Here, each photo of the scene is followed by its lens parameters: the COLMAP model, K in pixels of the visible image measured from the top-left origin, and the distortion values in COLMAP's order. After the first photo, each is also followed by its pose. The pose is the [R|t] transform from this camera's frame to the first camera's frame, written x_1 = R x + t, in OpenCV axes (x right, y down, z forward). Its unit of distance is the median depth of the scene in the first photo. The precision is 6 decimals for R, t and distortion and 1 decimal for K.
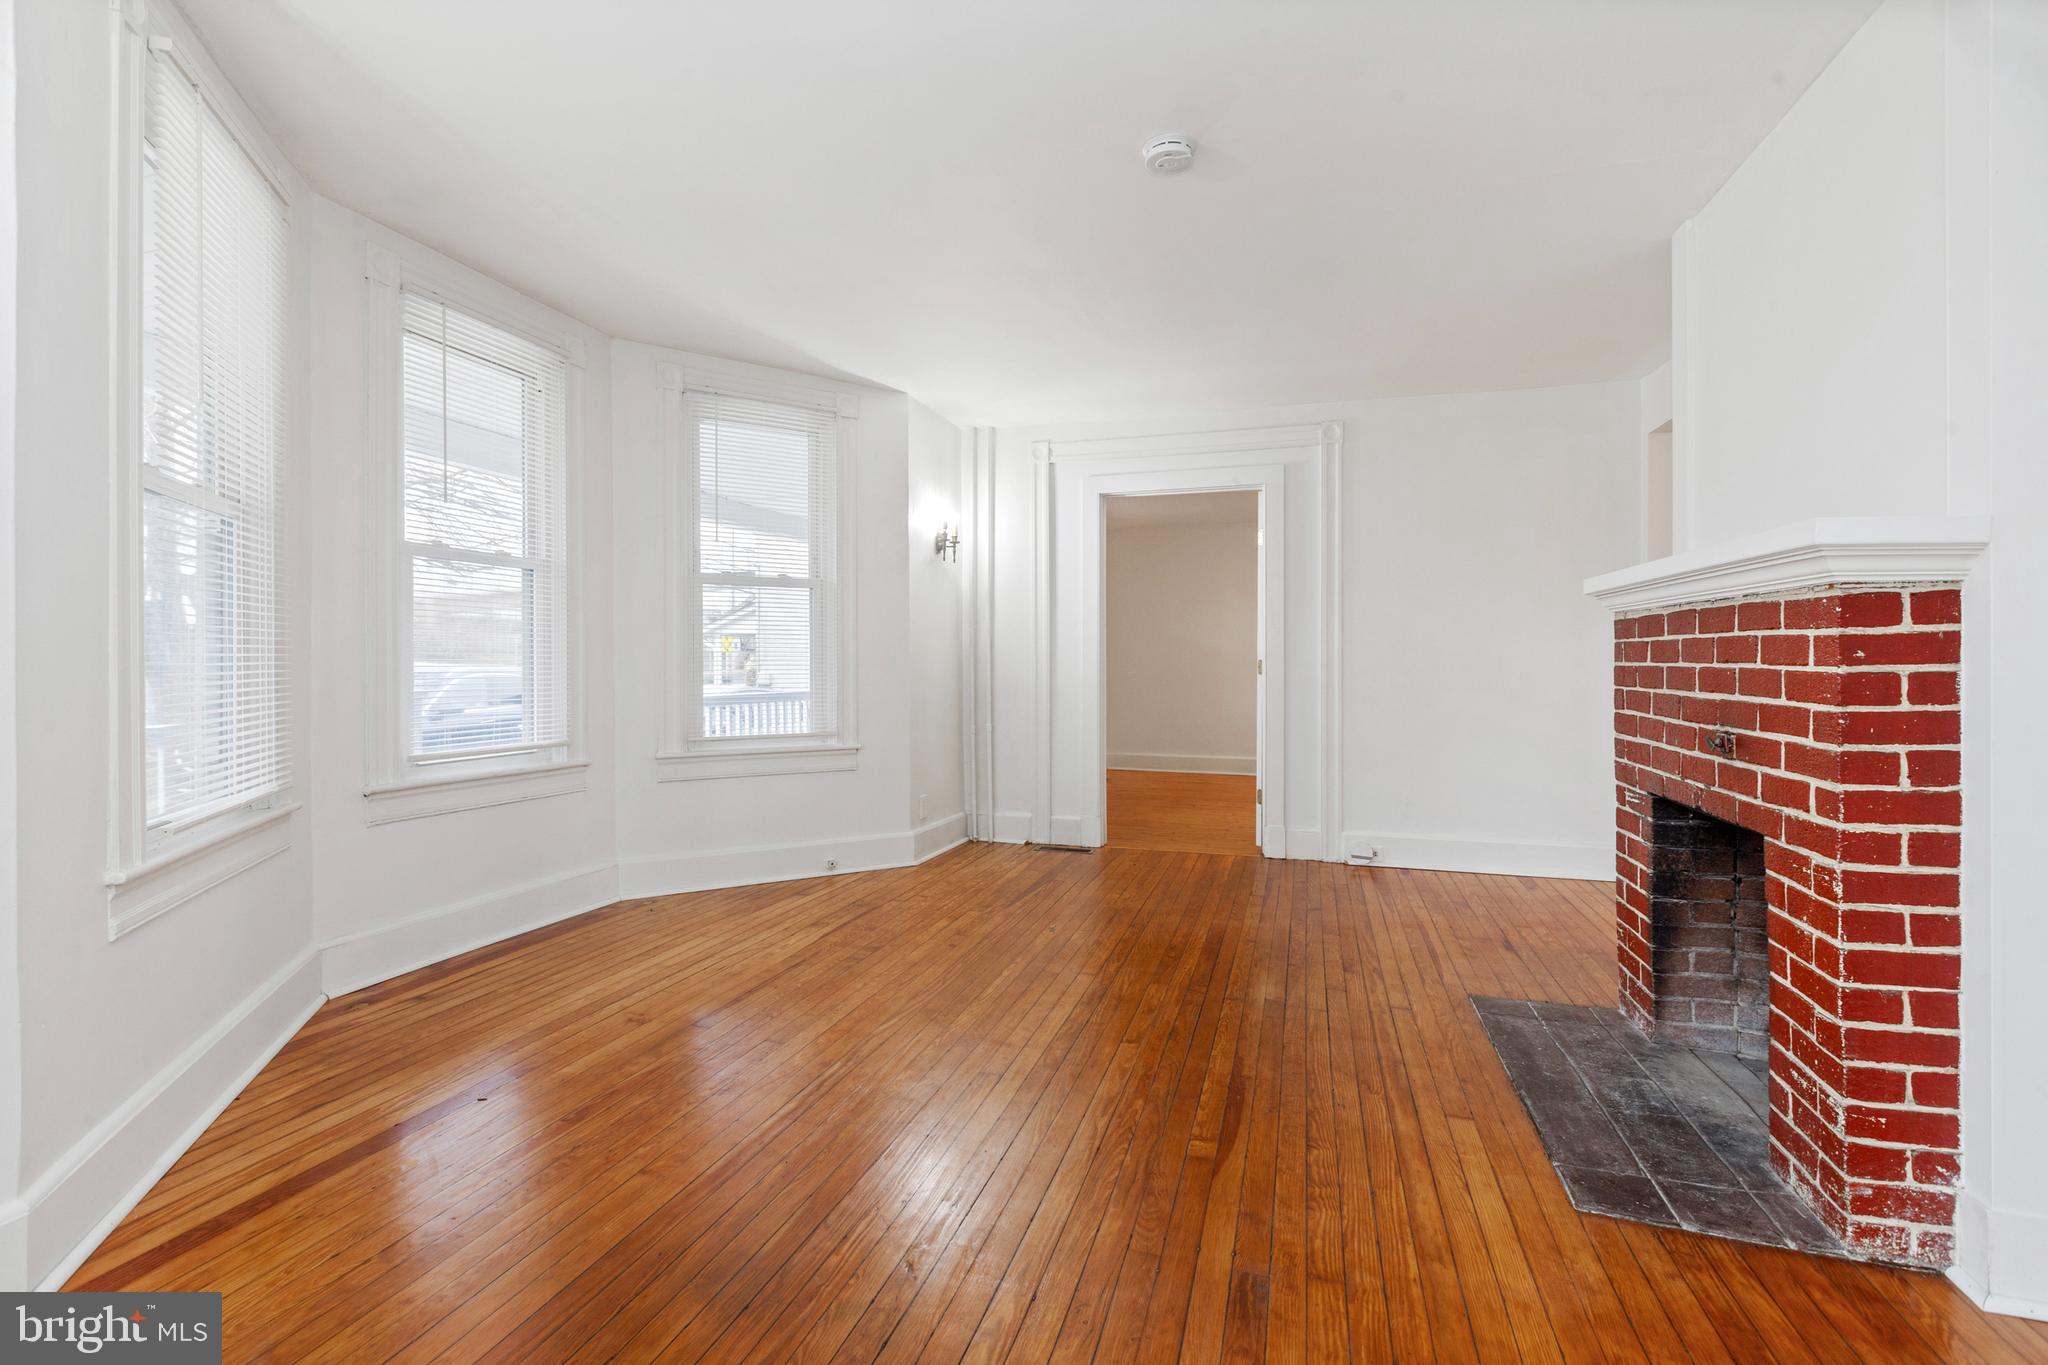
lens RADIAL K [[932.2, 0, 1022.6], [0, 932.2, 666.2], [0, 0, 1]] dist [0.000014, 0.000034]
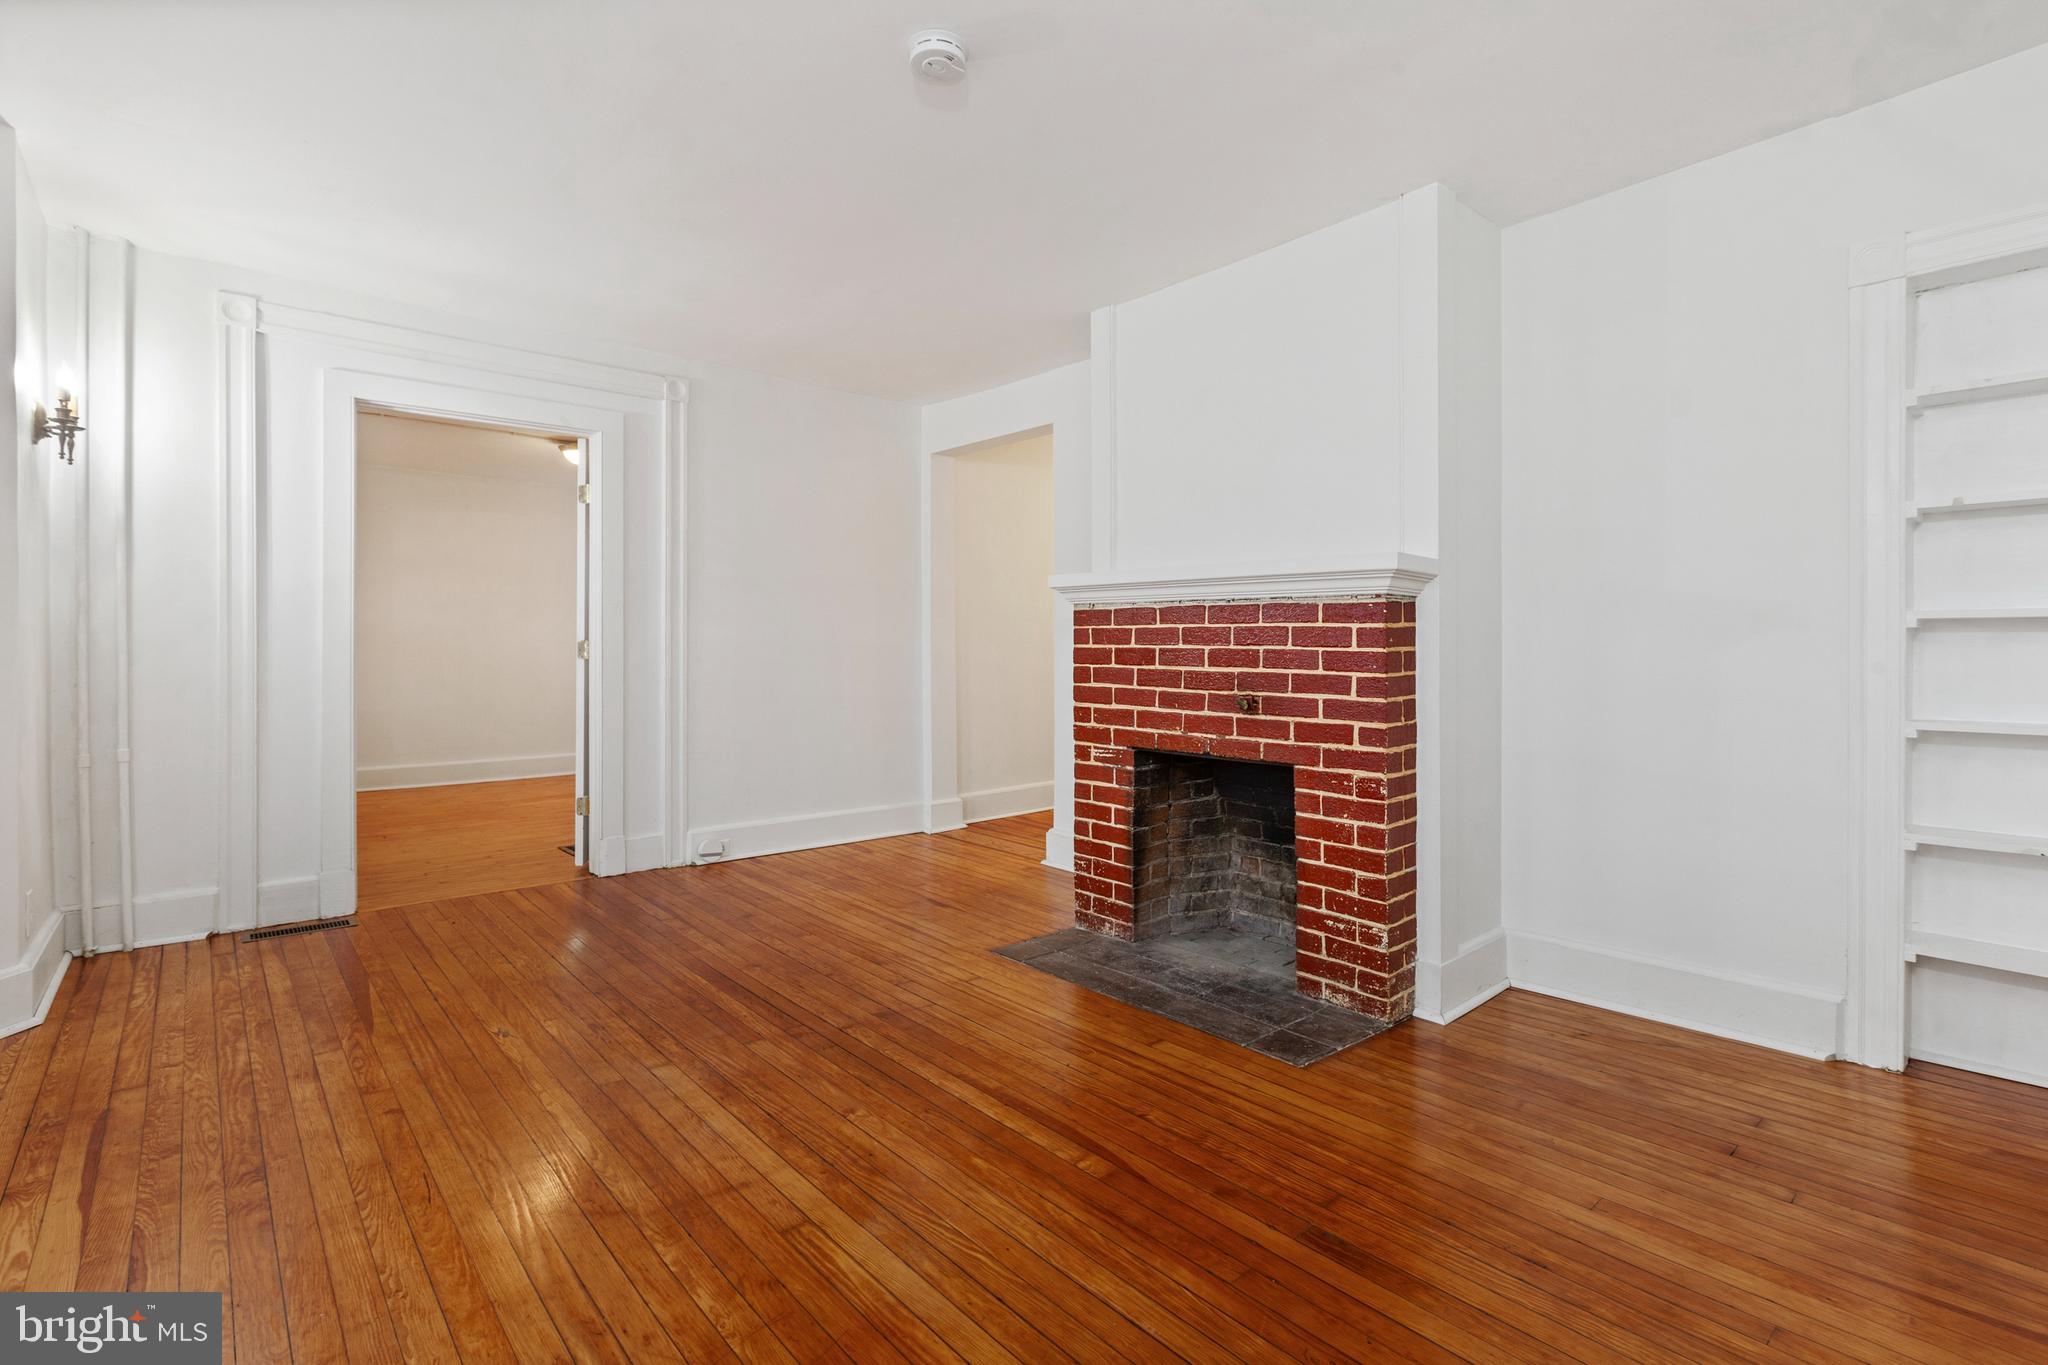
lens RADIAL K [[951.1, 0, 1024.5], [0, 951.1, 645.4], [0, 0, 1]] dist [0.000188, 0.000508]
pose [[0.530659, 0.001611, 0.847584, -0.465750], [0.001626, 0.999994, -0.002918, -0.000092], [-0.847584, 0.002926, 0.530653, 0.396202]]
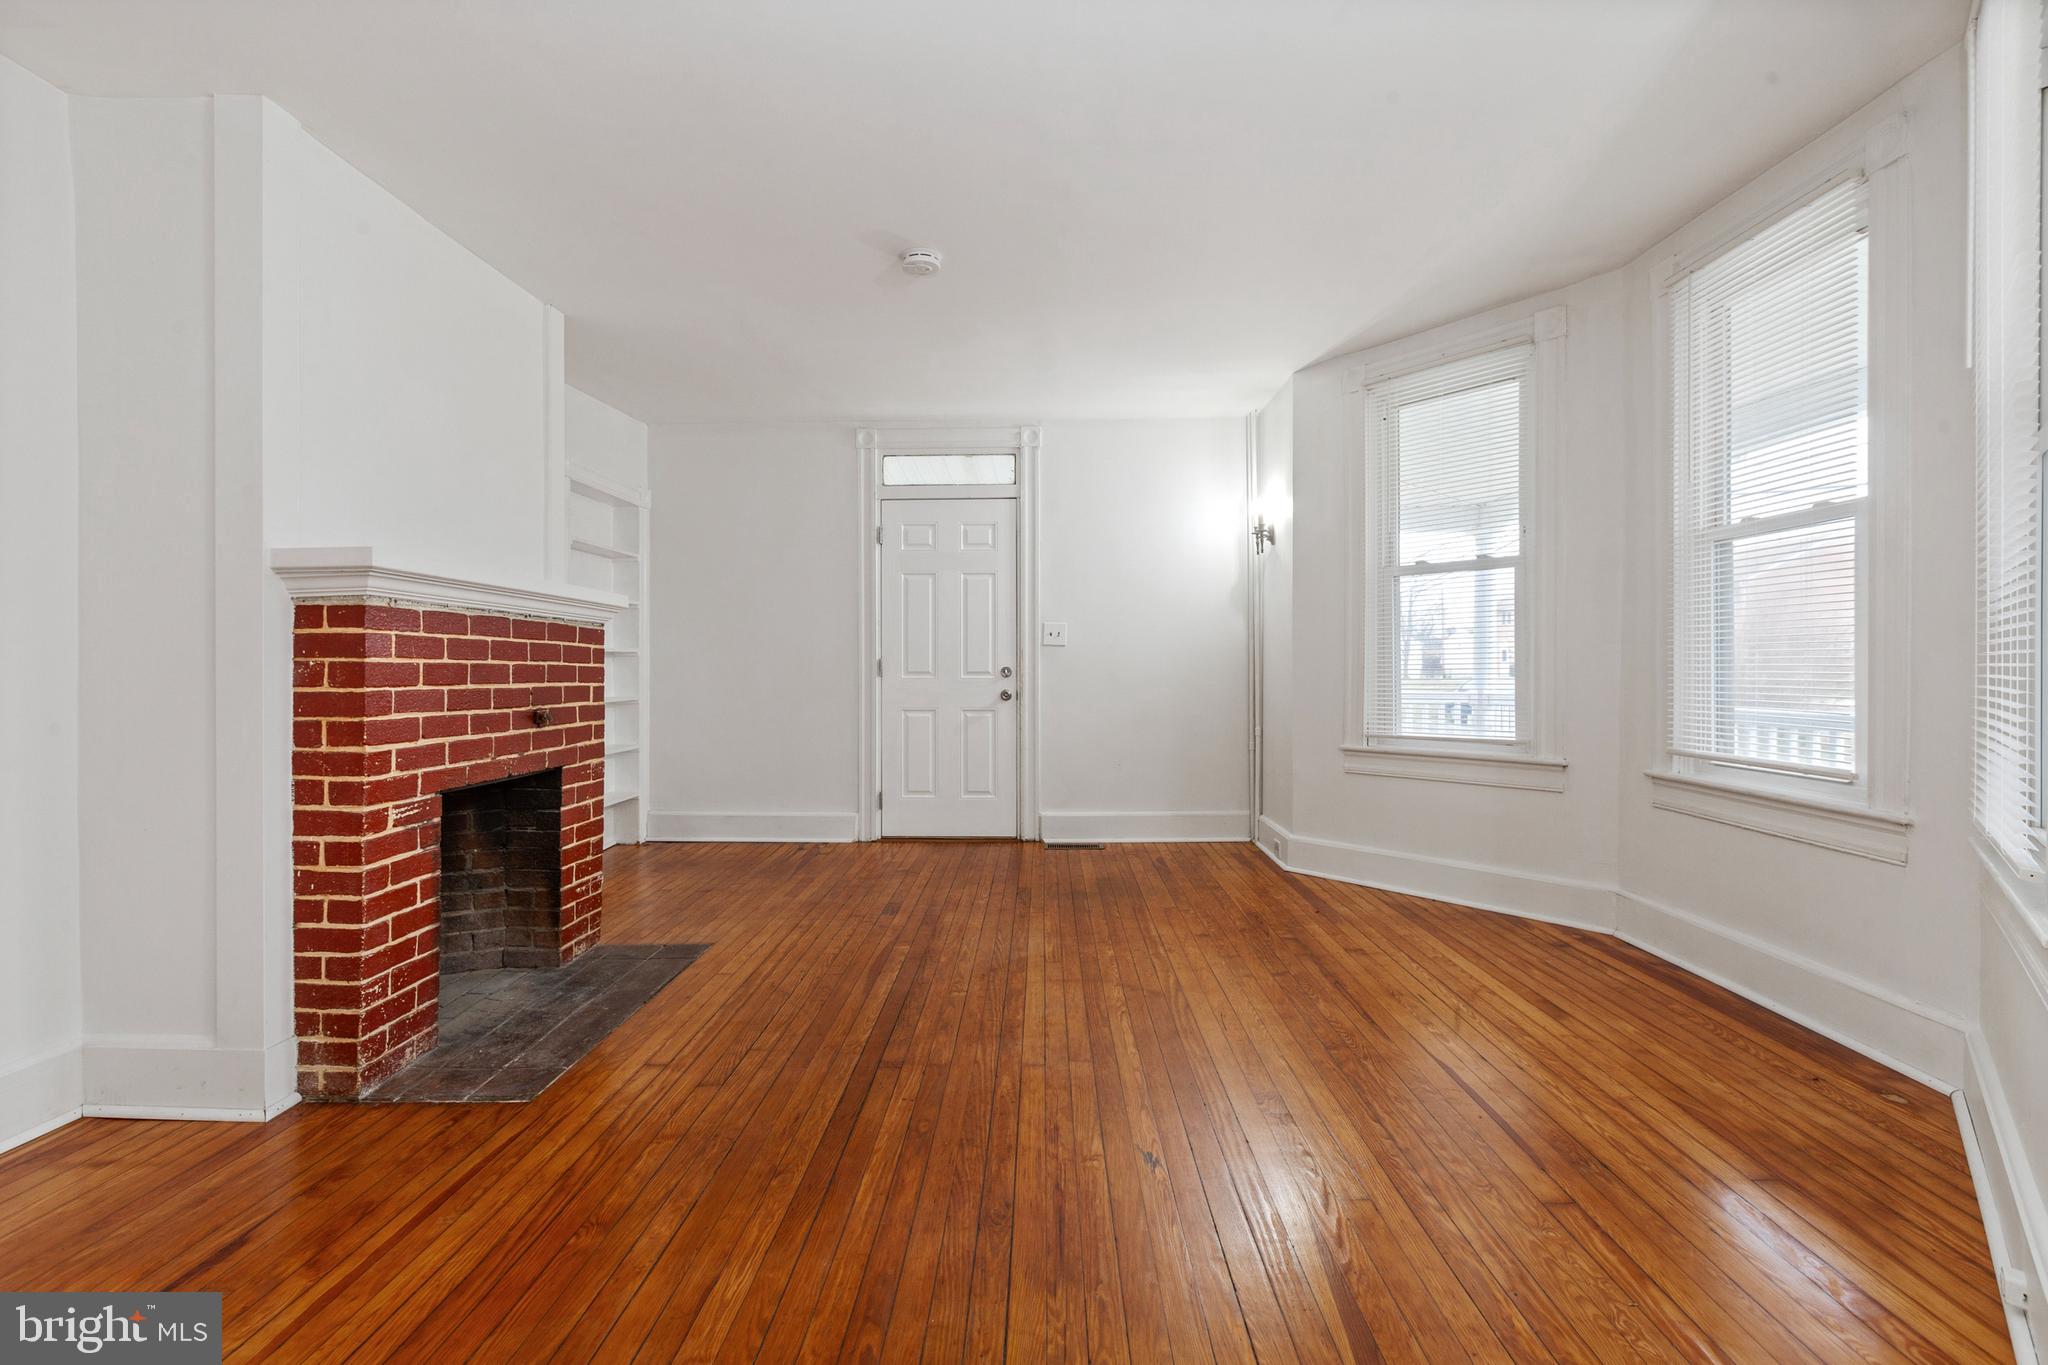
lens RADIAL K [[932.2, 0, 1022.6], [0, 932.2, 666.2], [0, 0, 1]] dist [0.000014, 0.000034]
pose [[-0.963158, 0.003890, -0.268909, 0.315571], [0.003479, 0.999992, 0.002007, 0.002714], [0.268915, 0.000997, -0.963163, 1.937291]]
